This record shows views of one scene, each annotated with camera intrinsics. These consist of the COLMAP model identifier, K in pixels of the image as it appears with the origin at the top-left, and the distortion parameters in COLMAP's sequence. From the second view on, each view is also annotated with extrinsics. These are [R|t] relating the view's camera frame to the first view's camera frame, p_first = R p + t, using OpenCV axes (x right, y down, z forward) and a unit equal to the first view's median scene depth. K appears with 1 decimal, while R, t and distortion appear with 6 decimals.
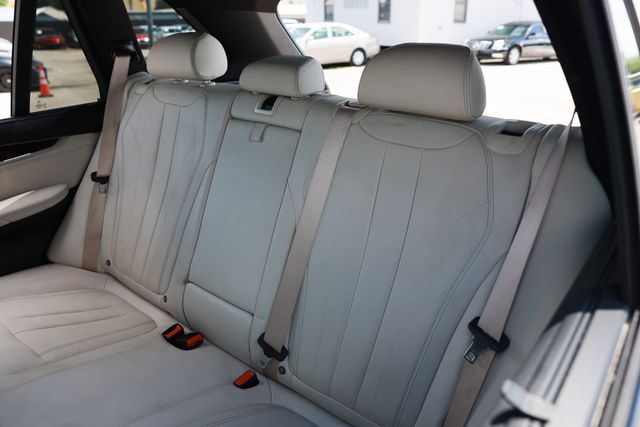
lens RADIAL K [[496.2, 0, 320.0], [0, 496.2, 213.5], [0, 0, 1]] dist [-0.114212, 0.101704]
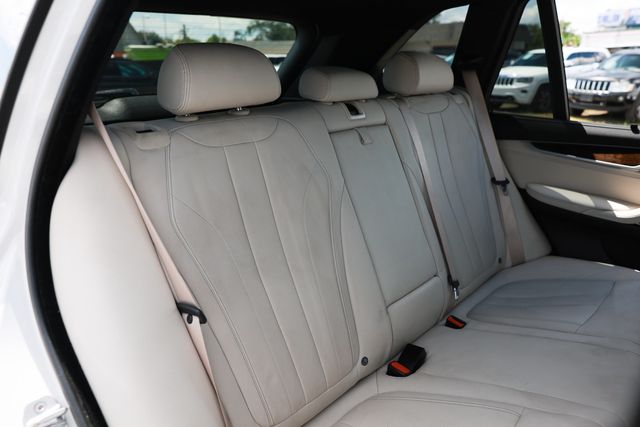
lens RADIAL K [[496.2, 0, 320.0], [0, 496.2, 213.5], [0, 0, 1]] dist [-0.114212, 0.101704]
pose [[0.018552, -0.308294, 0.951110, -1.146744], [0.363651, 0.888203, 0.280810, -0.338356], [-0.931350, 0.340663, 0.128589, 0.981650]]
